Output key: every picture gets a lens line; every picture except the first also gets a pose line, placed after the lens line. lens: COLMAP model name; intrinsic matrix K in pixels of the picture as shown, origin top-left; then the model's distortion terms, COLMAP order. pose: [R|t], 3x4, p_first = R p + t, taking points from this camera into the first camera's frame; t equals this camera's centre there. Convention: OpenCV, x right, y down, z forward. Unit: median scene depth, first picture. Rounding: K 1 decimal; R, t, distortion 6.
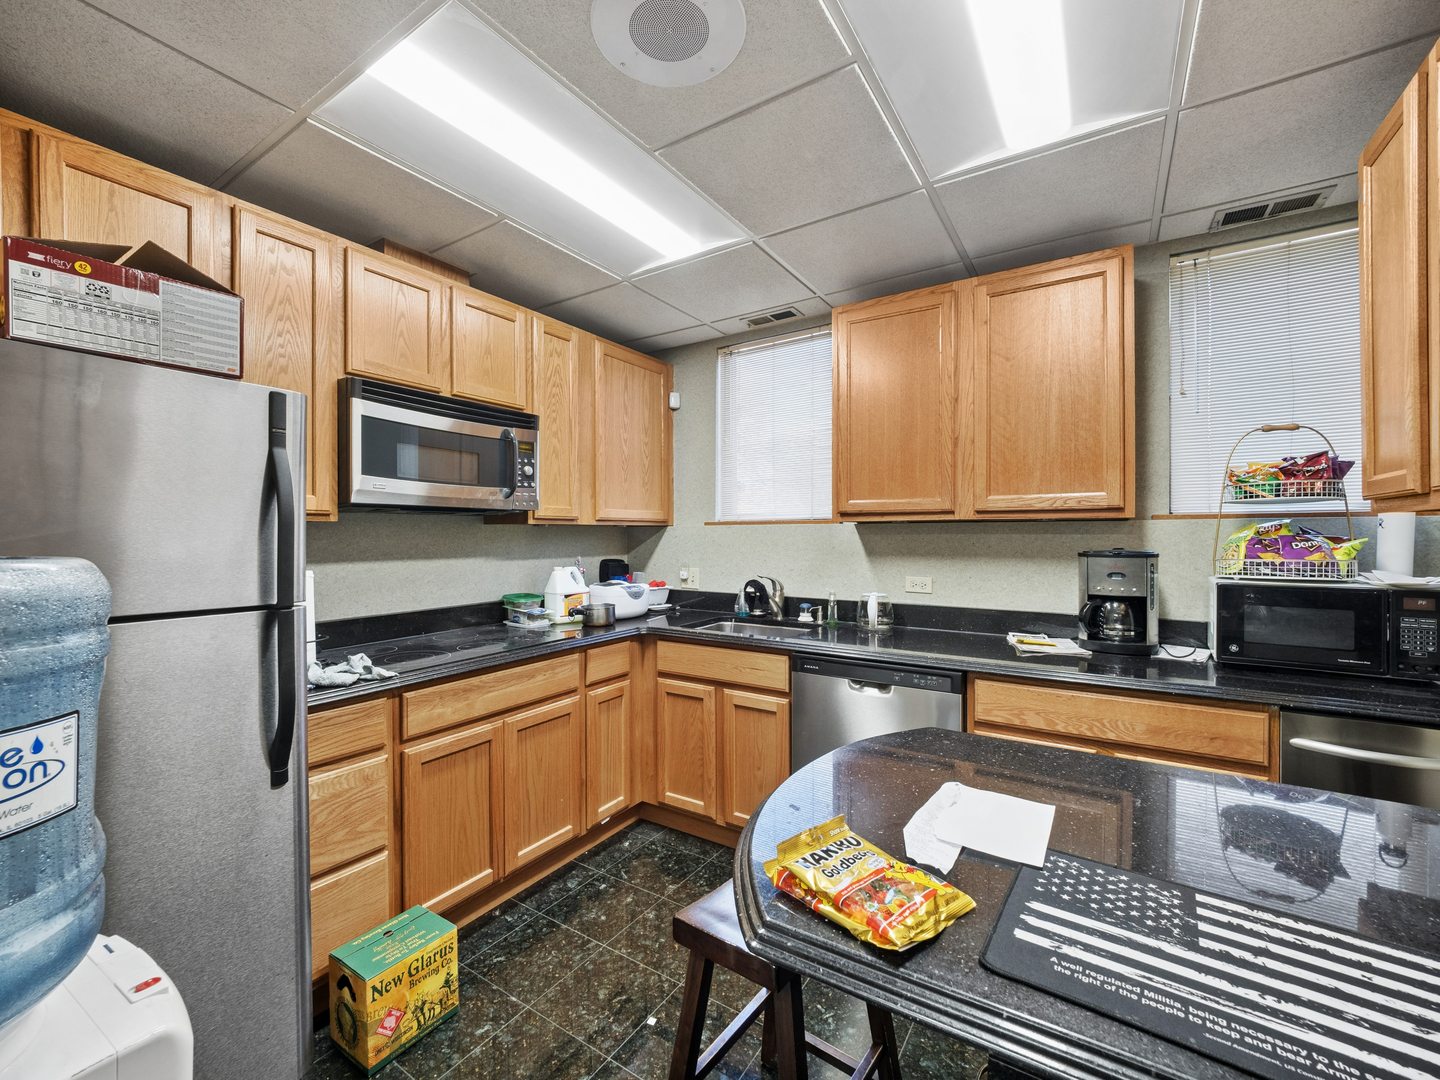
lens RADIAL K [[605.6, 0, 717.2], [0, 605.6, 537.5], [0, 0, 1]] dist [-0.000985, -0.010673]
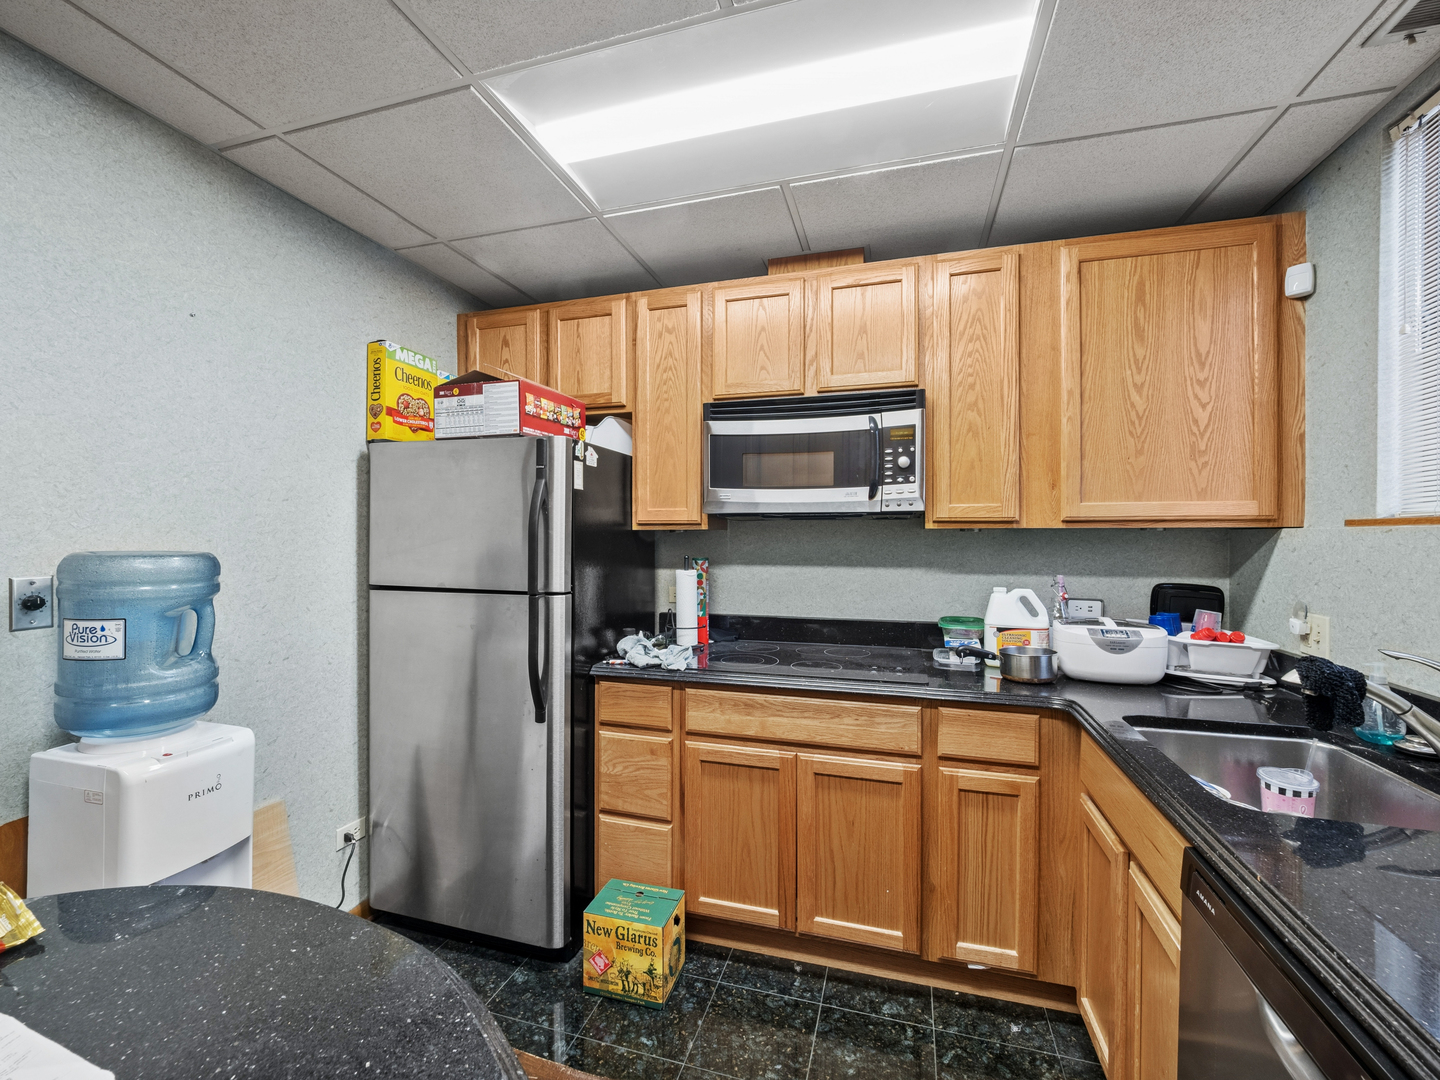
lens RADIAL K [[605.6, 0, 717.2], [0, 605.6, 537.5], [0, 0, 1]] dist [-0.000985, -0.010673]
pose [[0.271391, 0.006268, -0.962449, 0.403803], [-0.007607, 0.999962, 0.004367, -0.013316], [0.962439, 0.006136, 0.271428, 0.568999]]
